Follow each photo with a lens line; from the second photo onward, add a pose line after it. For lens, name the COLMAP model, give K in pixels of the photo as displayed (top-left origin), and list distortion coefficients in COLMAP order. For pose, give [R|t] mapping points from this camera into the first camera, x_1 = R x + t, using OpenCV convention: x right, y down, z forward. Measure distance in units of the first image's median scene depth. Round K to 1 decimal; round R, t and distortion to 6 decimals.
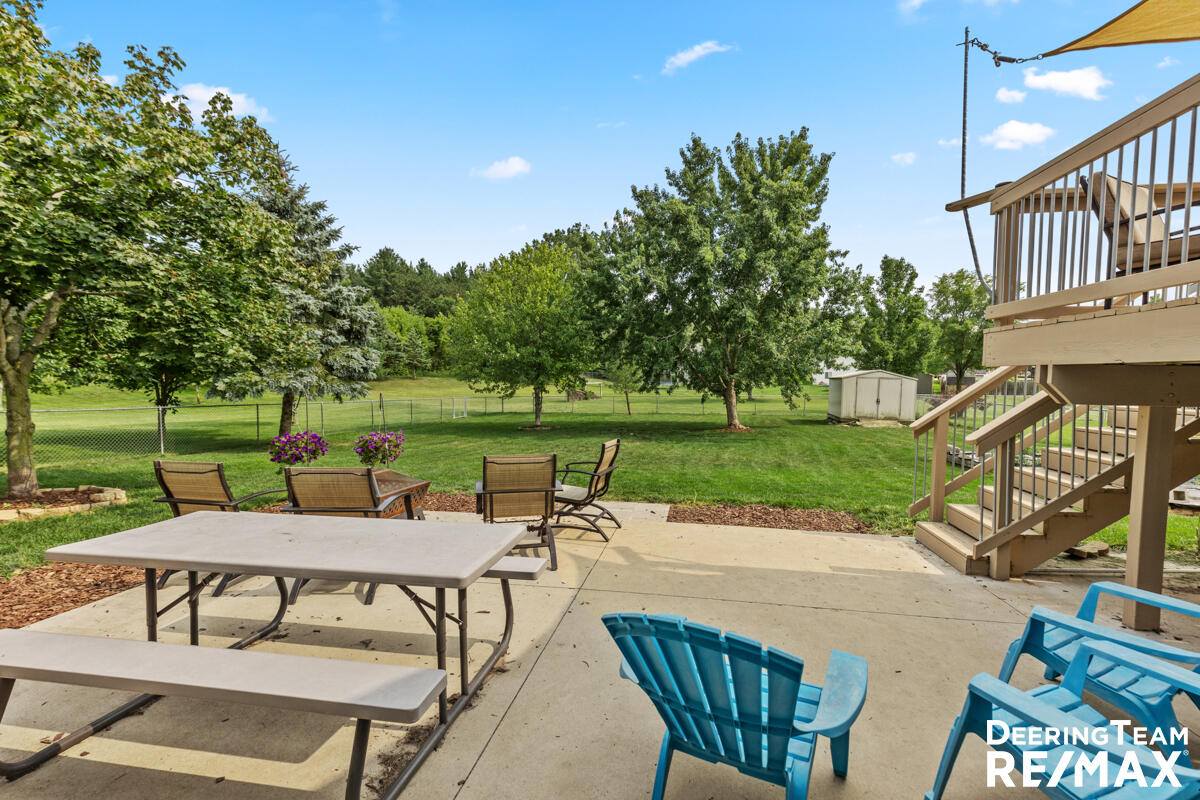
lens RADIAL K [[547.9, 0, 600.0], [0, 547.9, 400.0], [0, 0, 1]] dist [-0.000572, -0.000113]
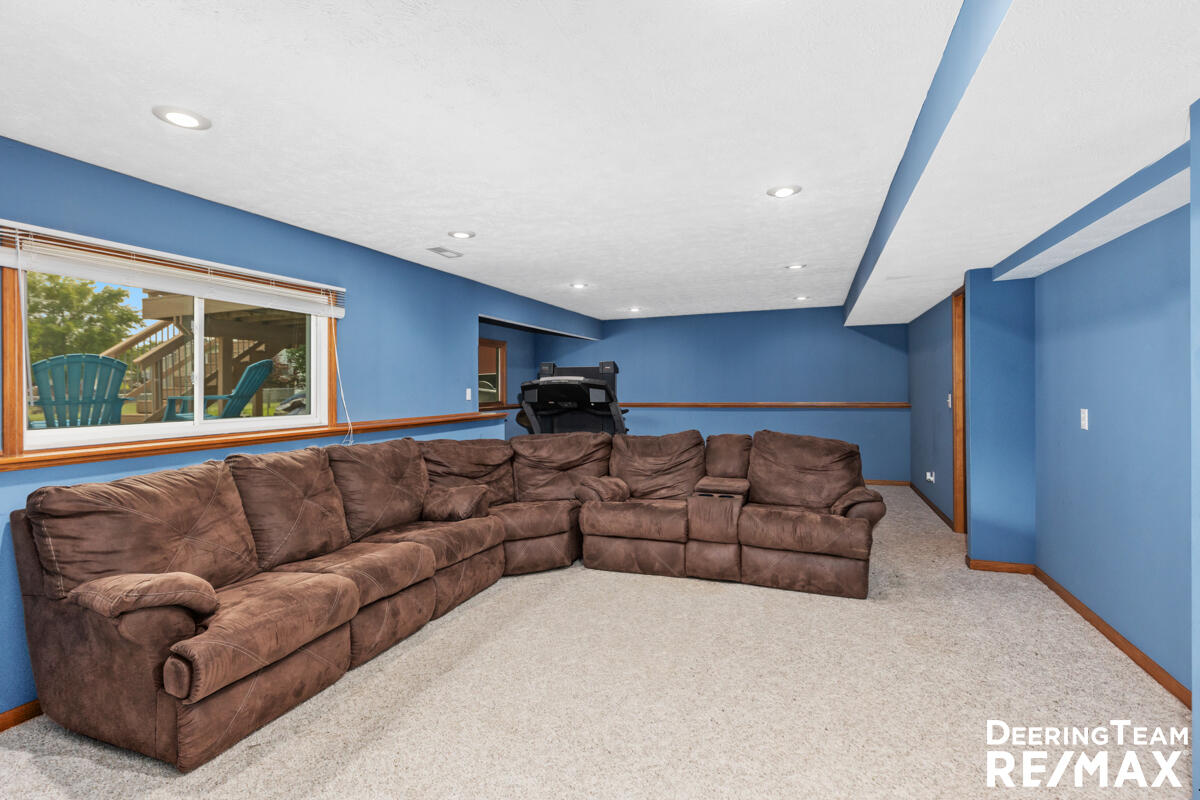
lens RADIAL K [[547.9, 0, 600.0], [0, 547.9, 400.0], [0, 0, 1]] dist [-0.000572, -0.000113]
pose [[0.199743, -0.023448, 0.979568, -0.746117], [0.051885, 0.998564, 0.013323, 0.249709], [-0.978474, 0.048164, 0.200673, -0.795549]]
